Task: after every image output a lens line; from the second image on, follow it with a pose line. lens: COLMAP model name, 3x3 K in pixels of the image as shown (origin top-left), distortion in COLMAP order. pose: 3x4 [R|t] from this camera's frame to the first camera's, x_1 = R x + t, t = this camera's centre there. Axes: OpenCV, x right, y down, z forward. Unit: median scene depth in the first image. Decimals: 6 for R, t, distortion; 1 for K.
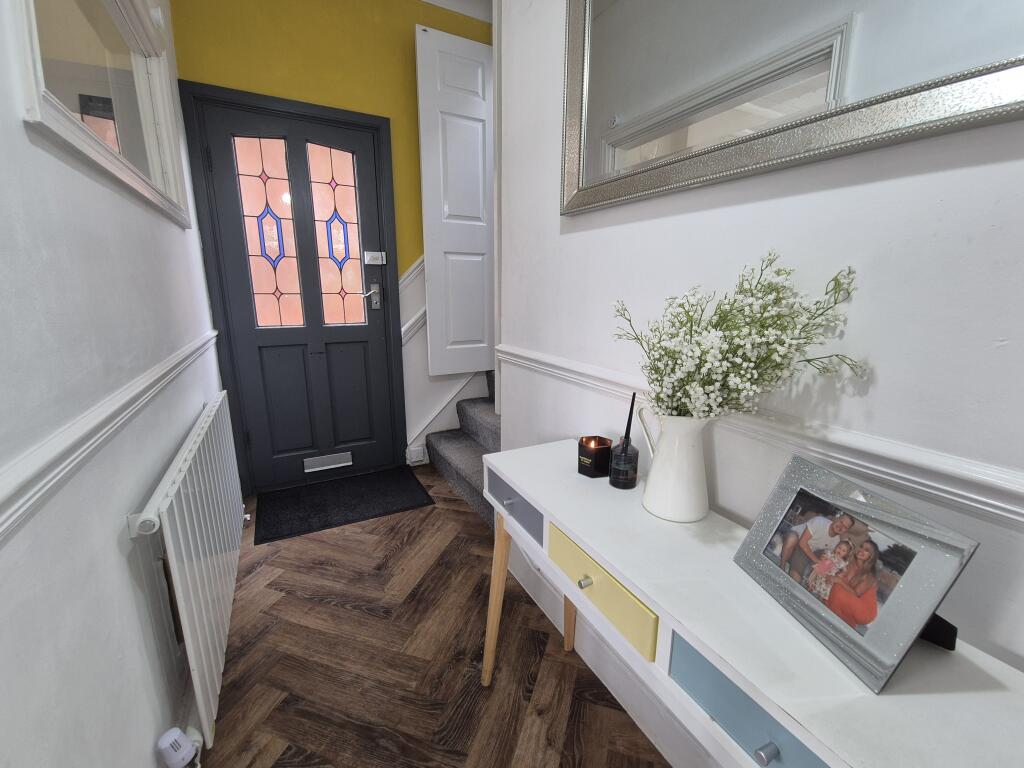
lens RADIAL K [[426.4, 0, 516.0], [0, 426.4, 381.6], [0, 0, 1]] dist [-0.002432, -0.003174]
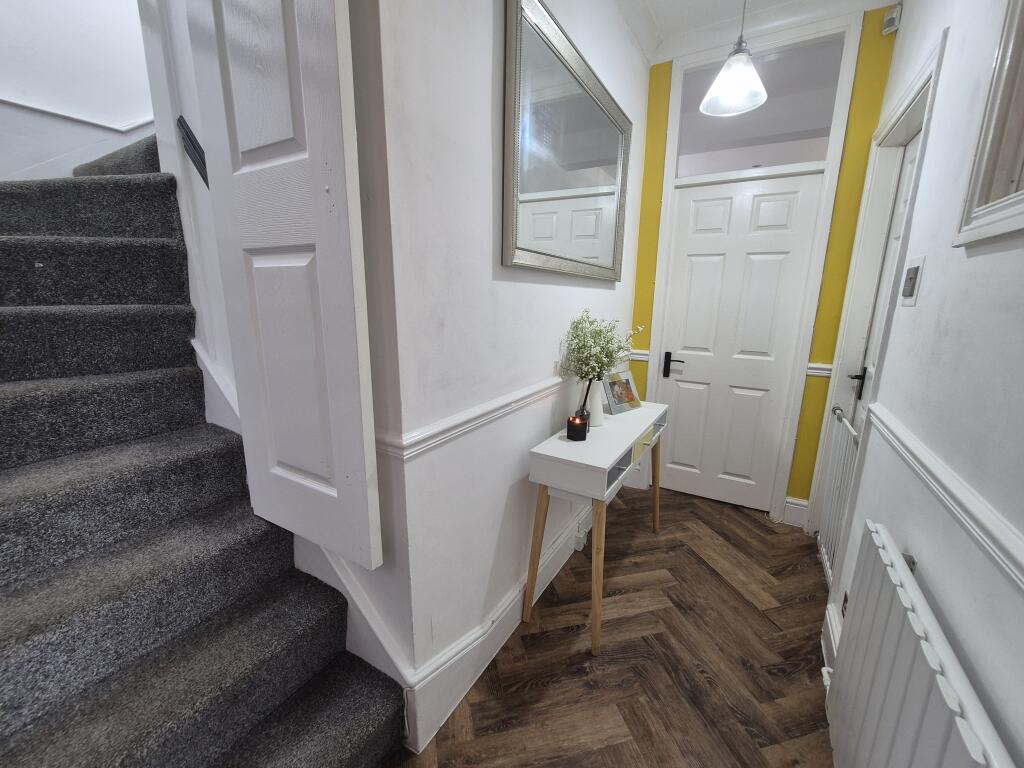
lens RADIAL K [[426.4, 0, 514.3], [0, 426.4, 388.4], [0, 0, 1]] dist [-0.002432, -0.003174]
pose [[-0.523048, -0.188708, 0.831150, -0.823607], [0.163144, 0.934982, 0.314950, -0.417898], [-0.836544, 0.300331, -0.458254, 1.541031]]
